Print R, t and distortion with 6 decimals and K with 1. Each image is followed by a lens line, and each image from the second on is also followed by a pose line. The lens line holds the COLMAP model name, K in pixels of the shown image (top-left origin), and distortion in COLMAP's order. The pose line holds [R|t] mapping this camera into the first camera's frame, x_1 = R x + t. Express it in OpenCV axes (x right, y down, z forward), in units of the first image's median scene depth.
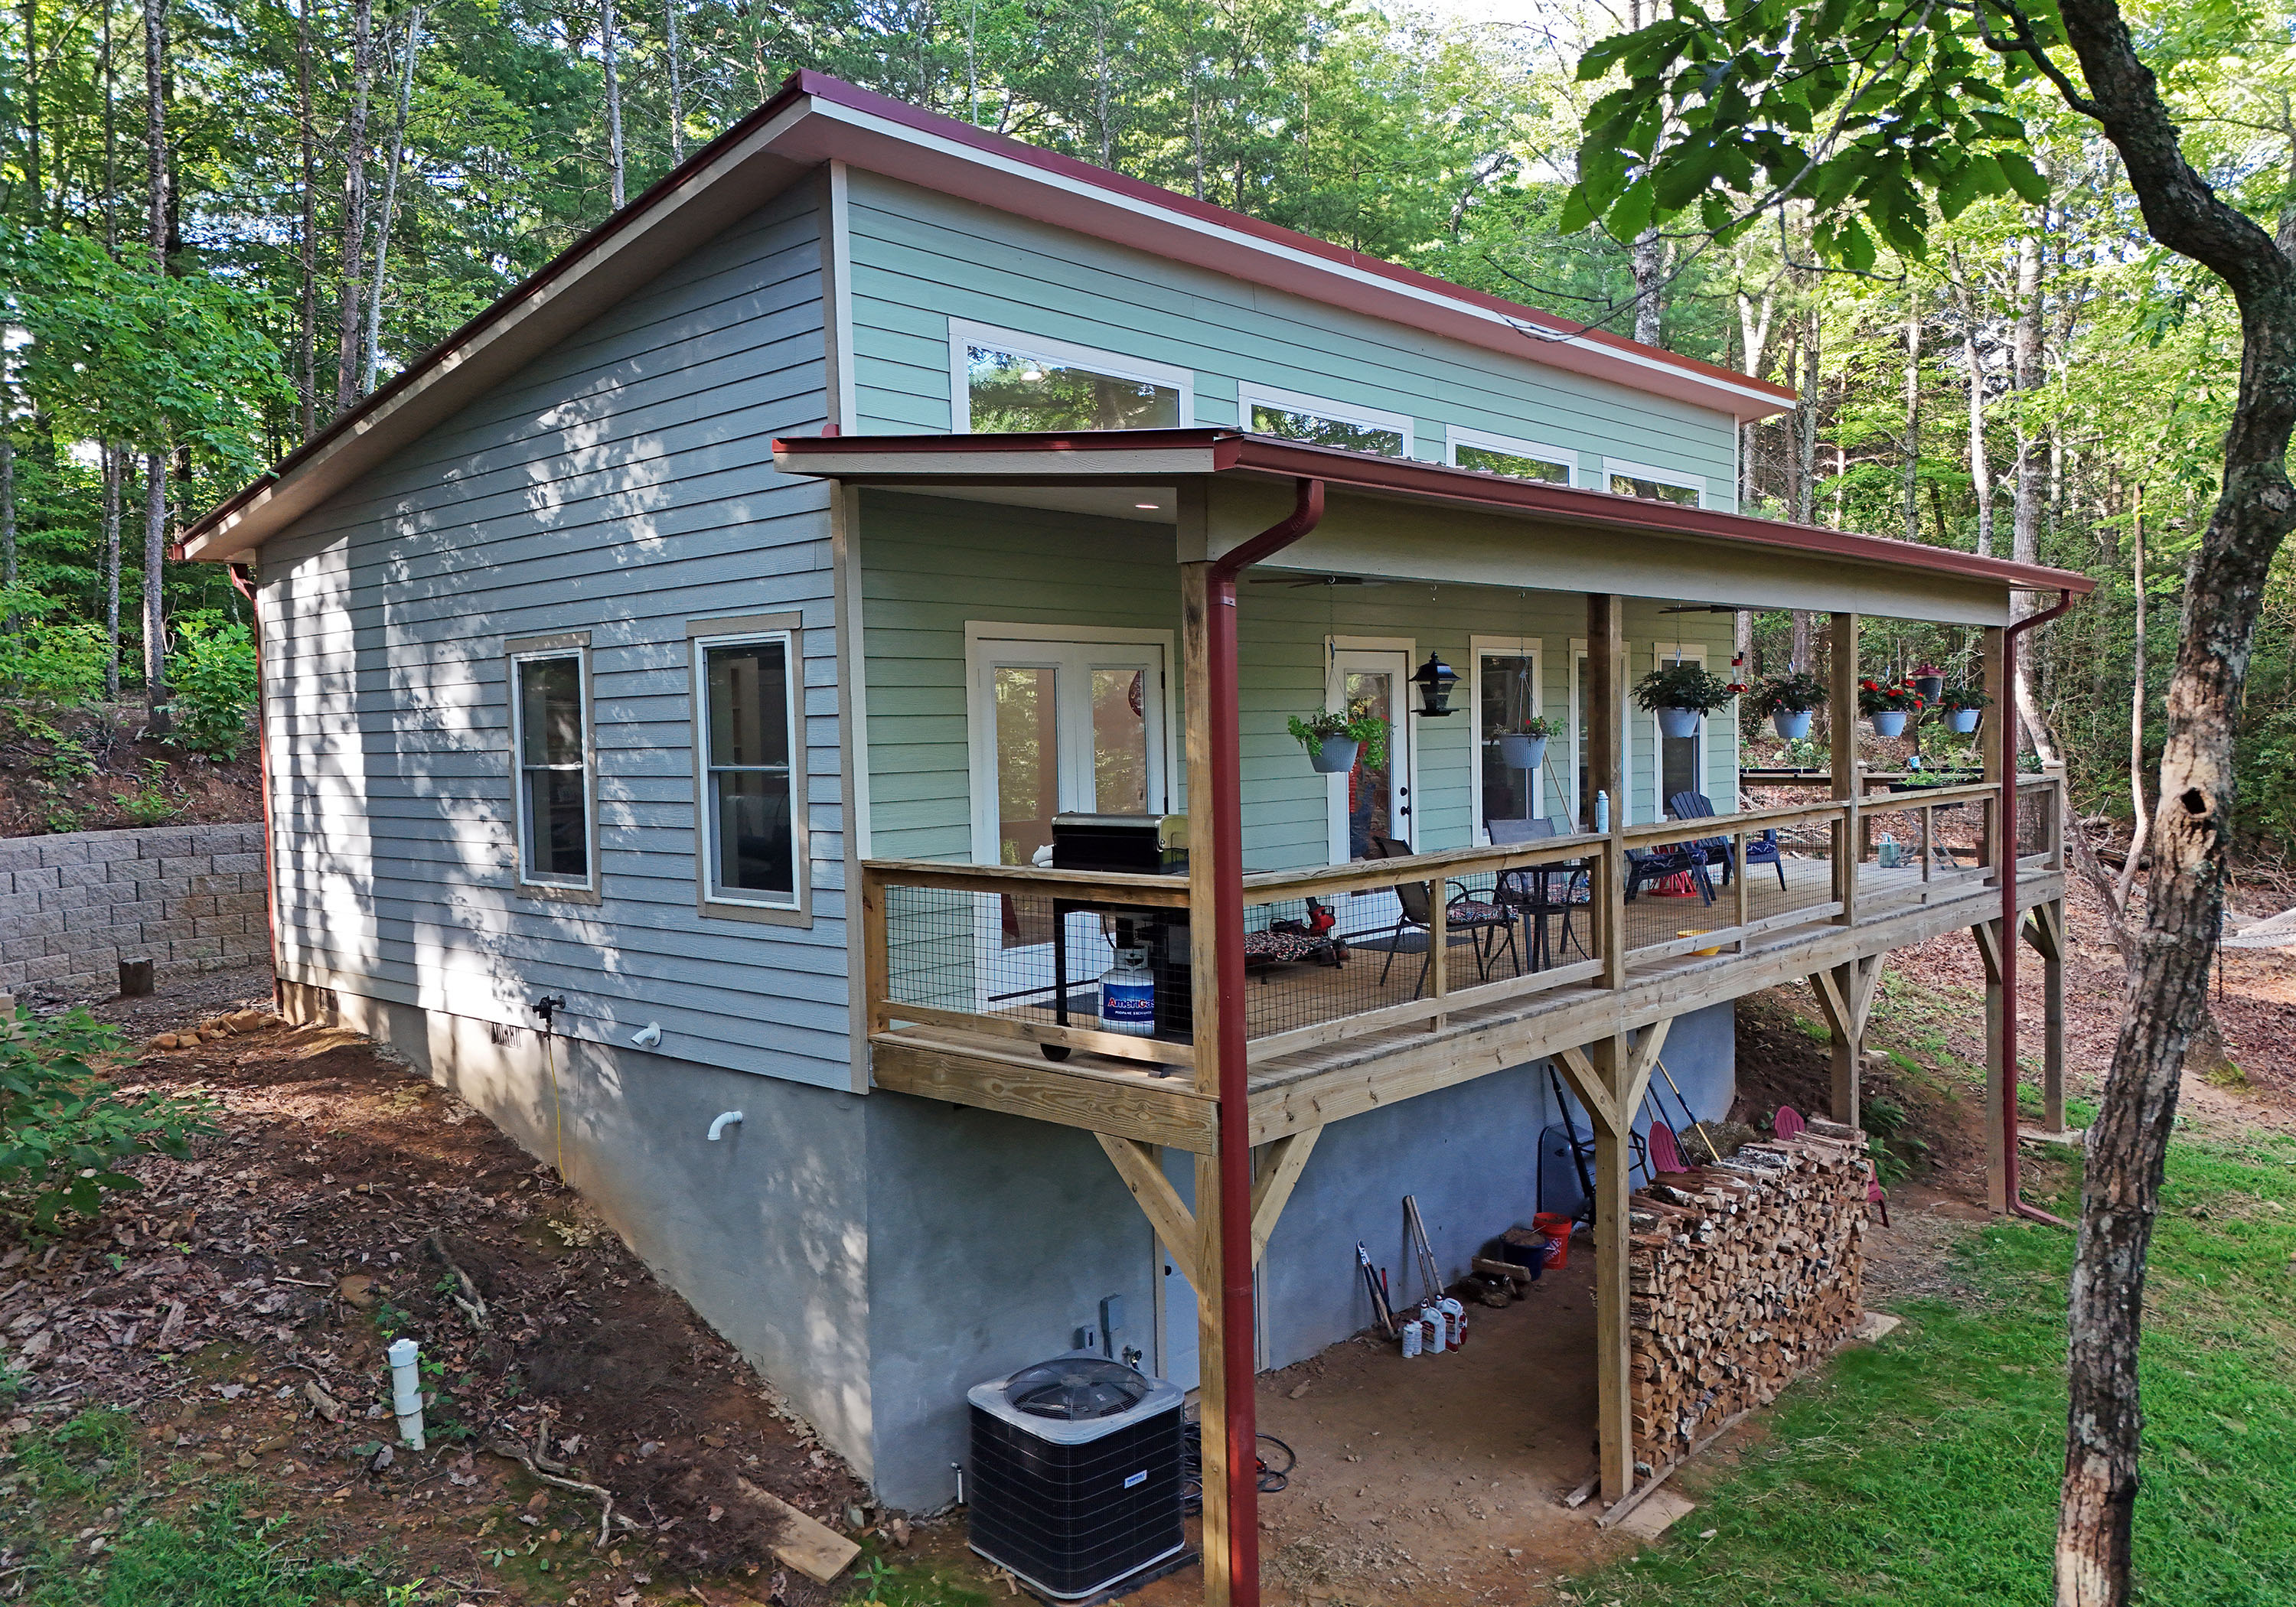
lens RADIAL K [[1707.1, 0, 1149.4], [0, 1707.1, 804.5], [0, 0, 1]] dist [0.071078, -0.040287]
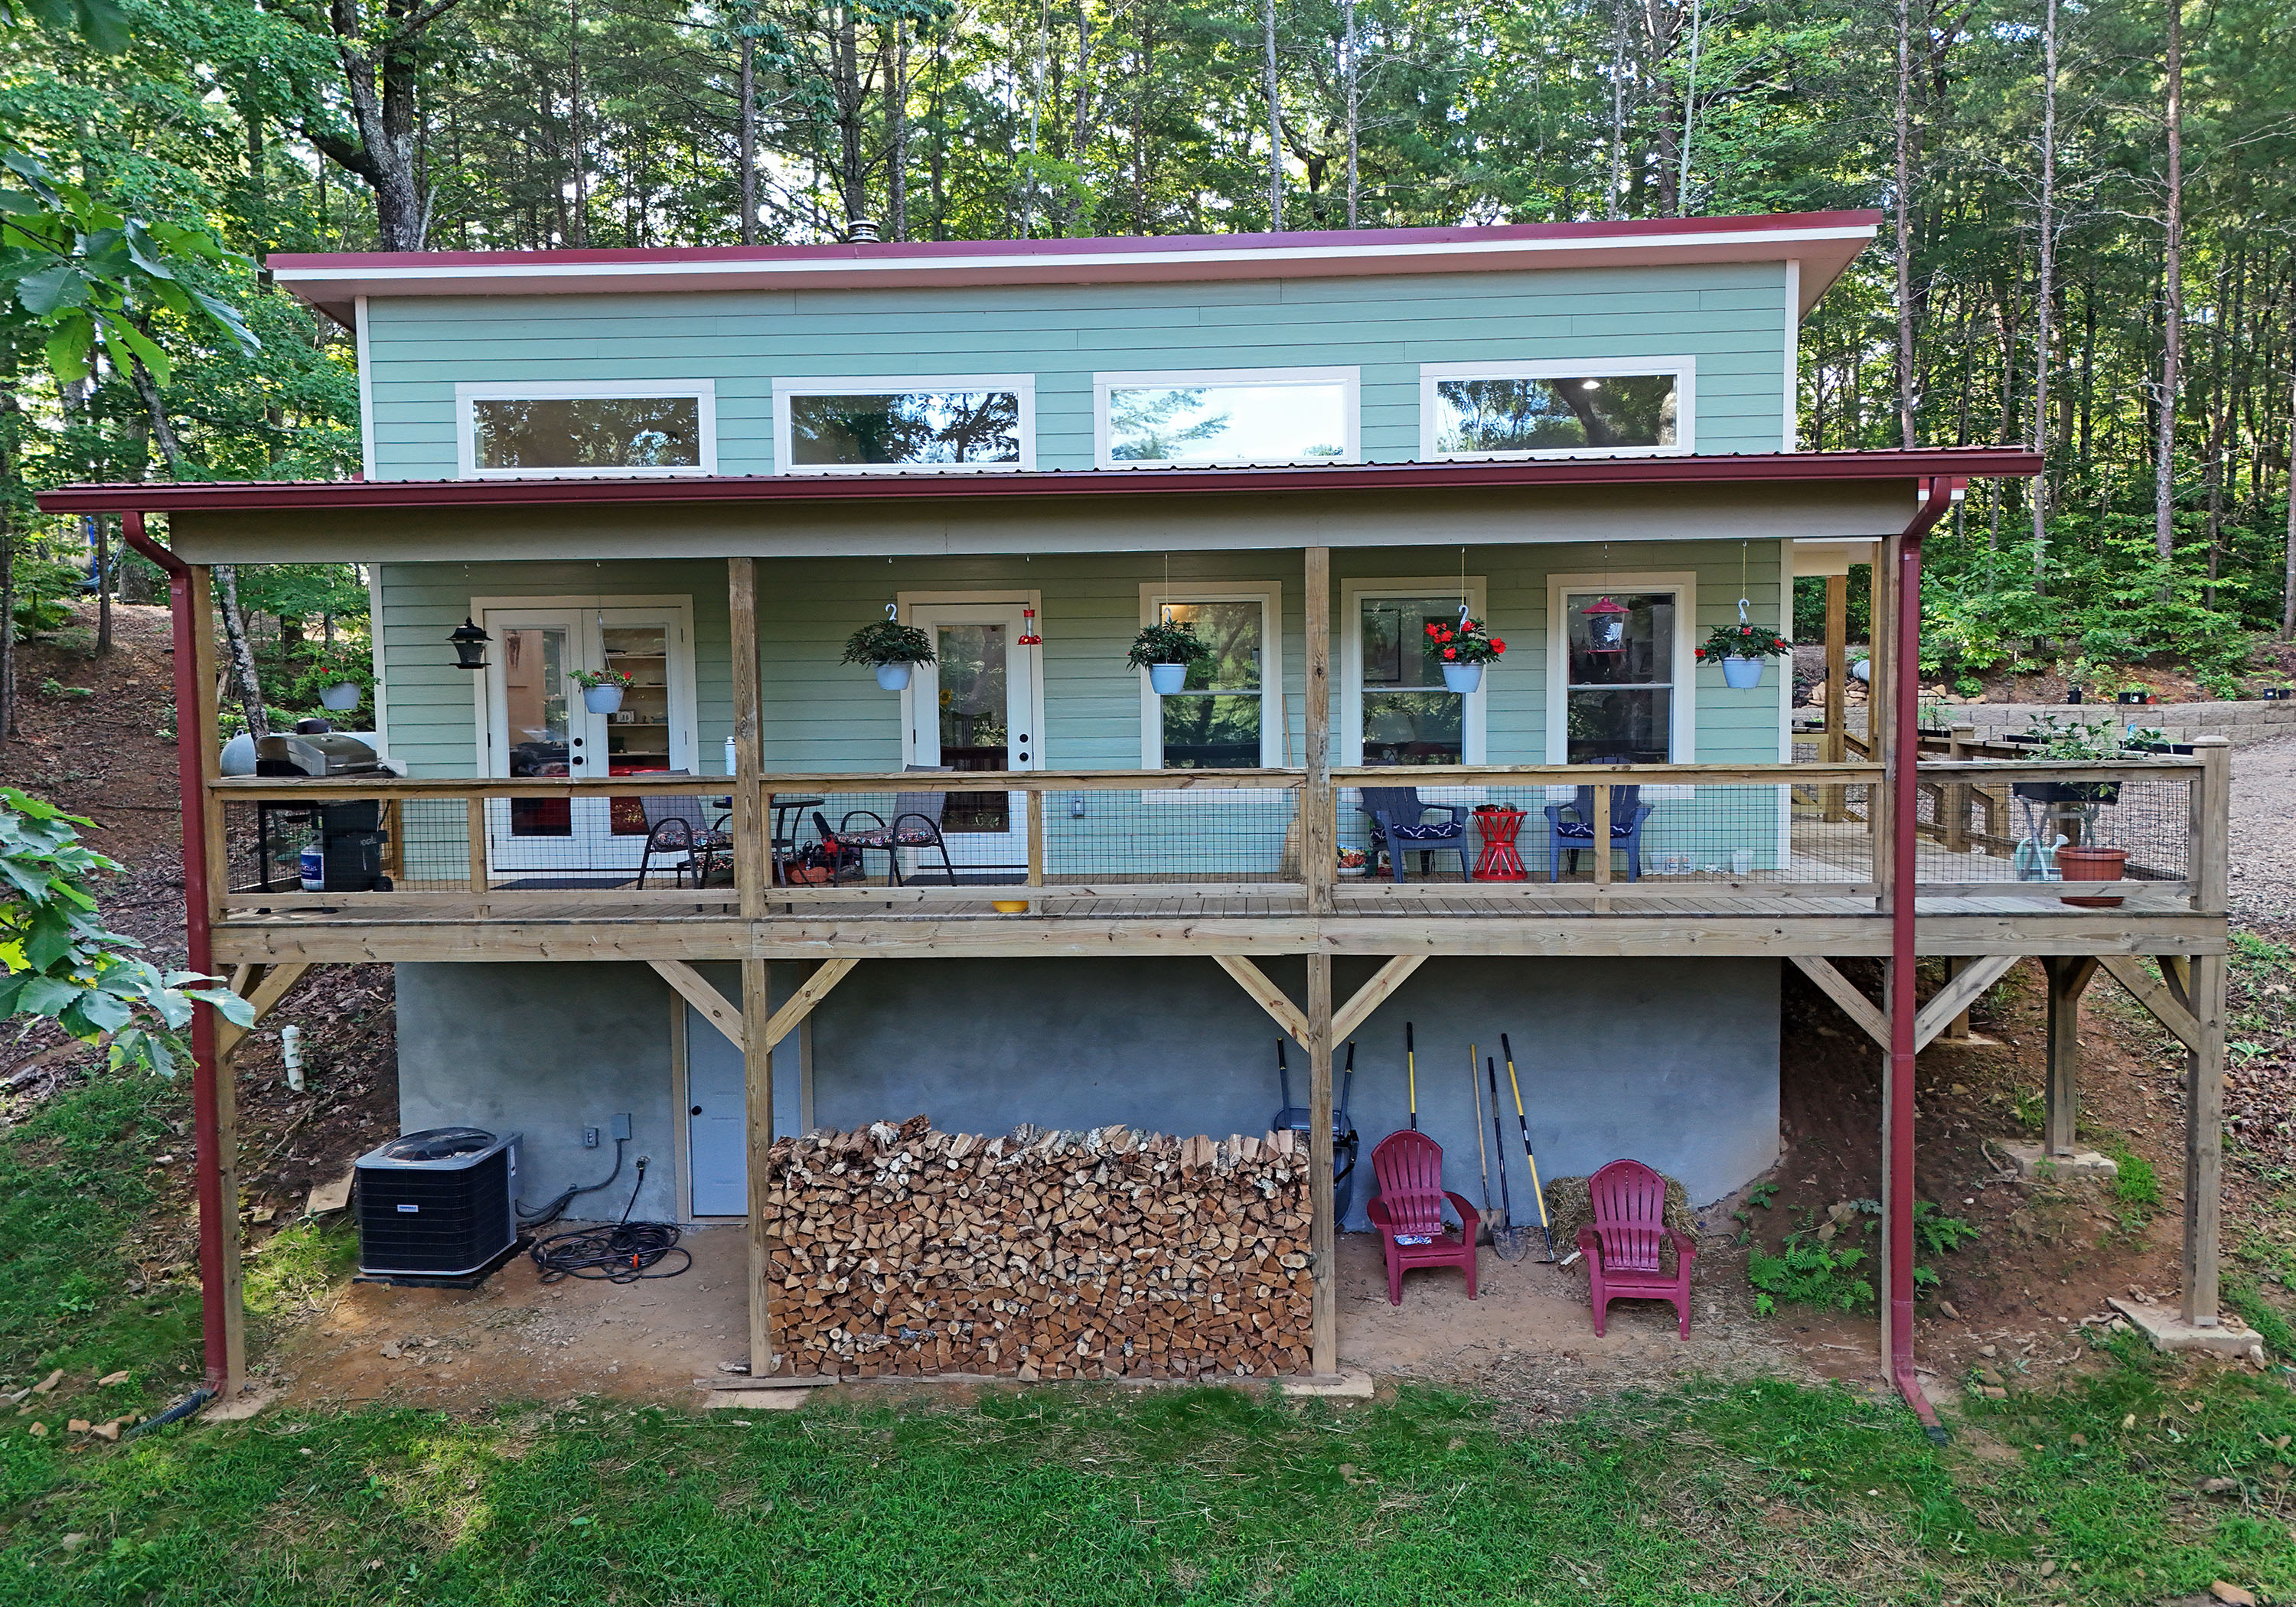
lens RADIAL K [[1707.1, 0, 1148.6], [0, 1707.1, 804.5], [0, 0, 1]] dist [0.071078, -0.040287]
pose [[0.628801, 0.067122, -0.774664, 1.305543], [-0.038179, 0.997731, 0.055459, -0.036649], [0.776628, -0.005297, 0.629937, 0.521823]]
